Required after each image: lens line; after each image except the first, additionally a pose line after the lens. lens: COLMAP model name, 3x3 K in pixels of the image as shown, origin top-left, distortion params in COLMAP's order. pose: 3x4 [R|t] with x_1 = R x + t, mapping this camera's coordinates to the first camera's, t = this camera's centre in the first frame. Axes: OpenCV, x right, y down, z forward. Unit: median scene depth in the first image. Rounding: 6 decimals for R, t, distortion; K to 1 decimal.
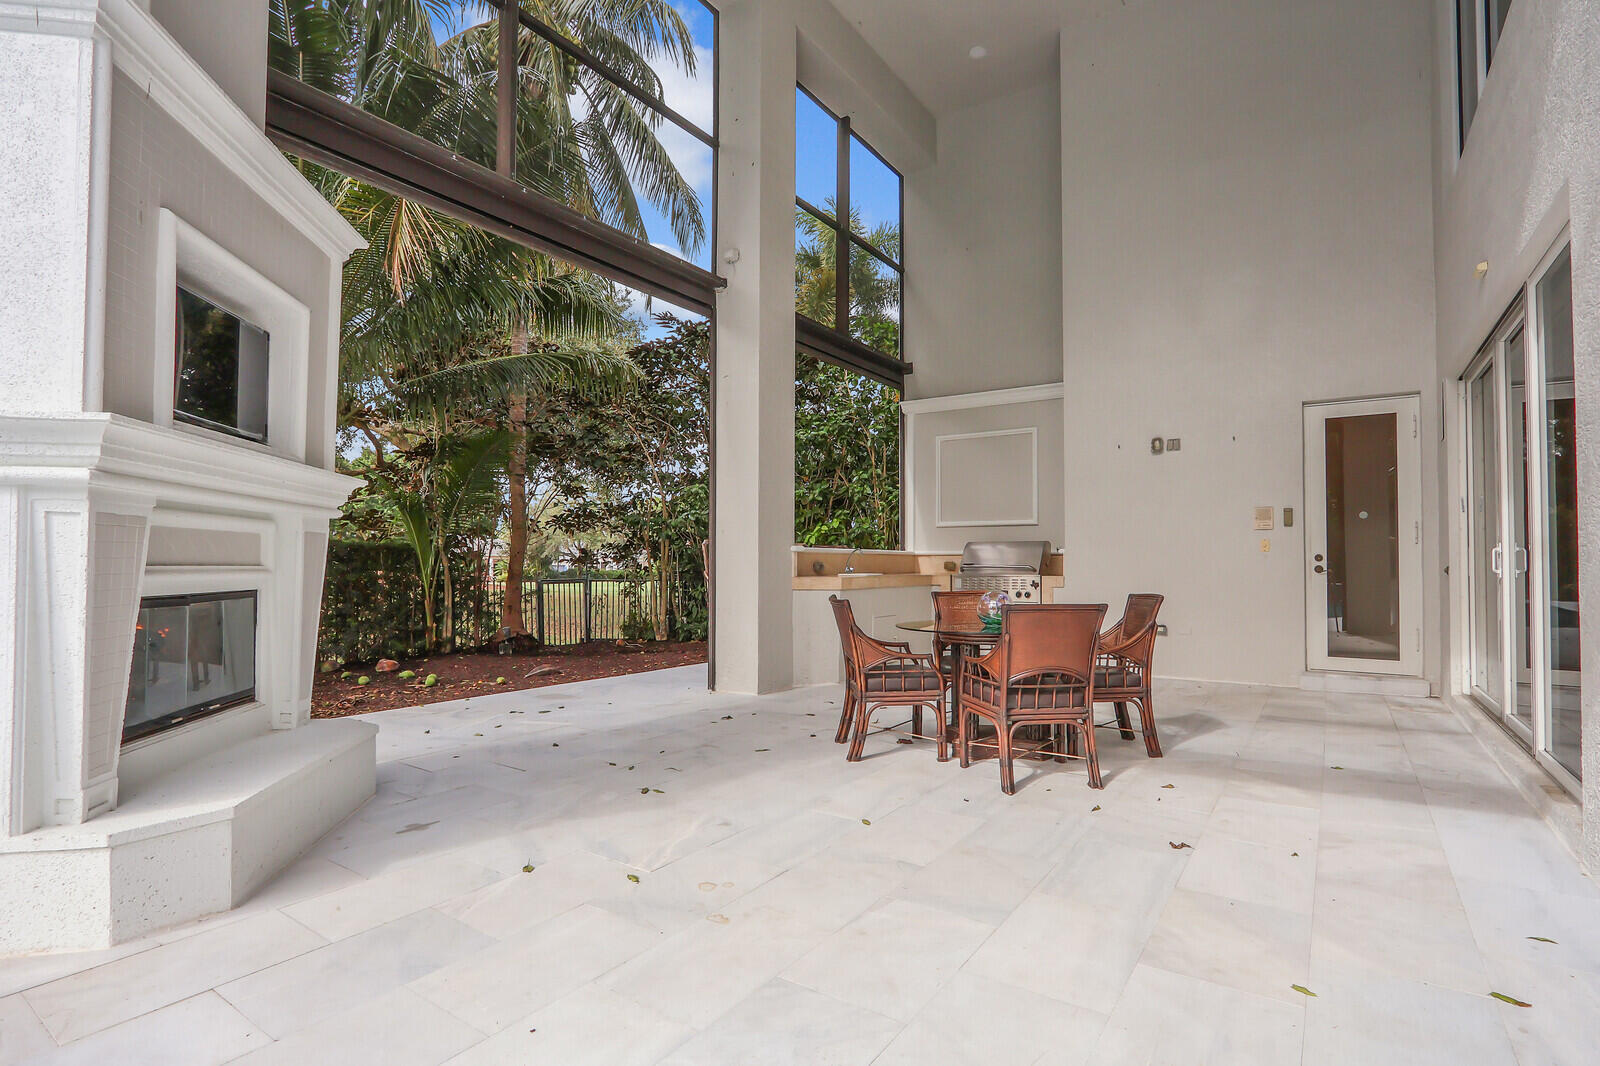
lens RADIAL K [[751.3, 0, 814.8], [0, 751.3, 543.4], [0, 0, 1]] dist [-0.018556, 0.001289]
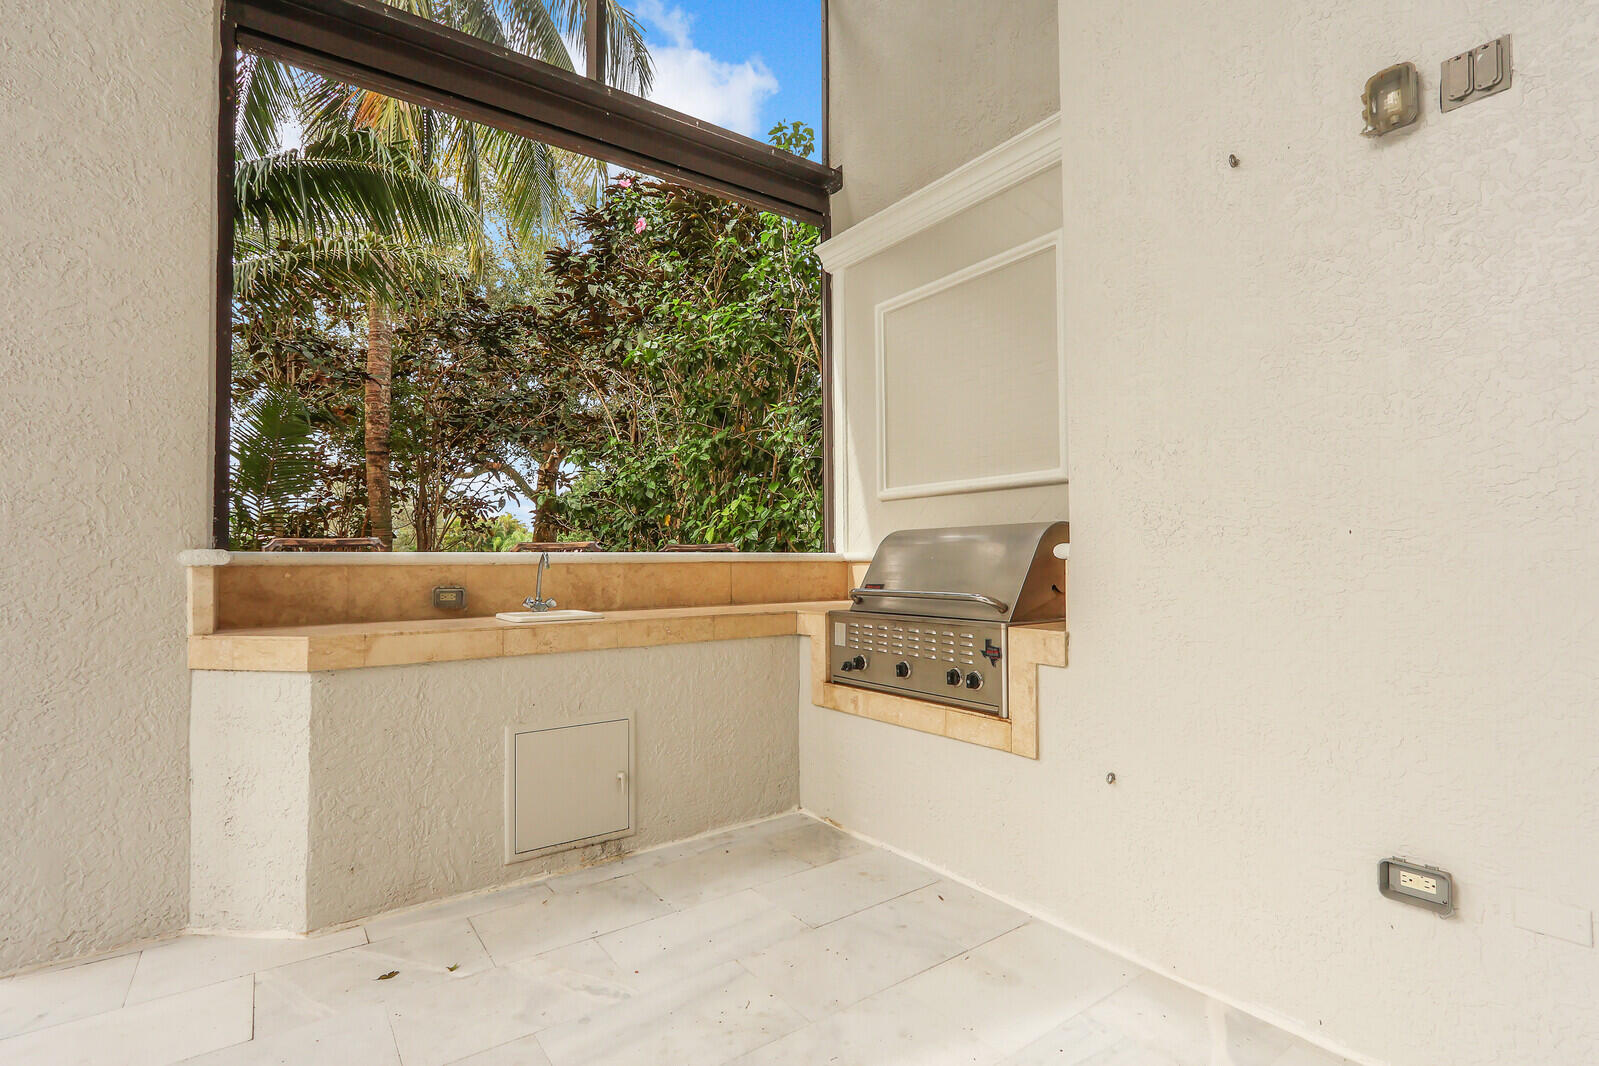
lens RADIAL K [[750.8, 0, 814.2], [0, 750.8, 543.4], [0, 0, 1]] dist [-0.018556, 0.001289]
pose [[0.944001, -0.018030, -0.329449, 0.326698], [0.018478, 0.999828, -0.001771, 0.005486], [0.329424, -0.004416, 0.944172, 0.653354]]
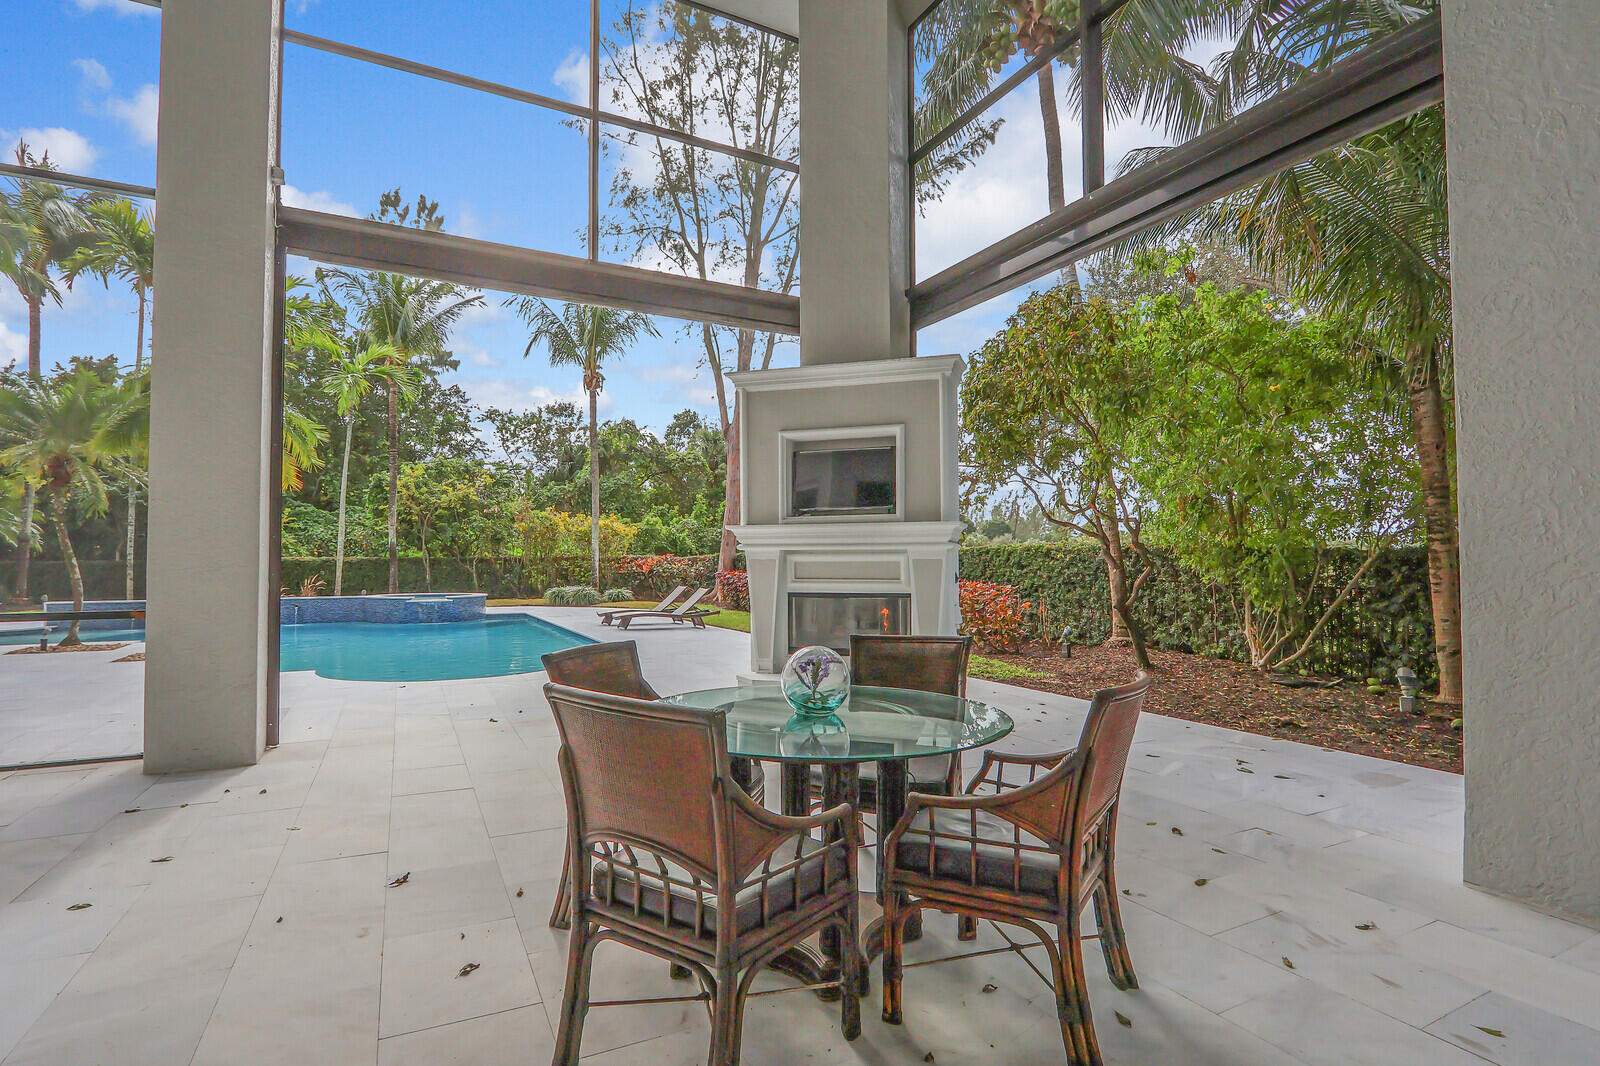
lens RADIAL K [[751.3, 0, 814.8], [0, 751.3, 543.4], [0, 0, 1]] dist [-0.018556, 0.001289]
pose [[-0.461192, -0.027149, -0.886885, 0.400570], [0.022229, 0.998865, -0.042136, 0.007116], [0.887022, -0.039147, -0.460065, 0.698547]]
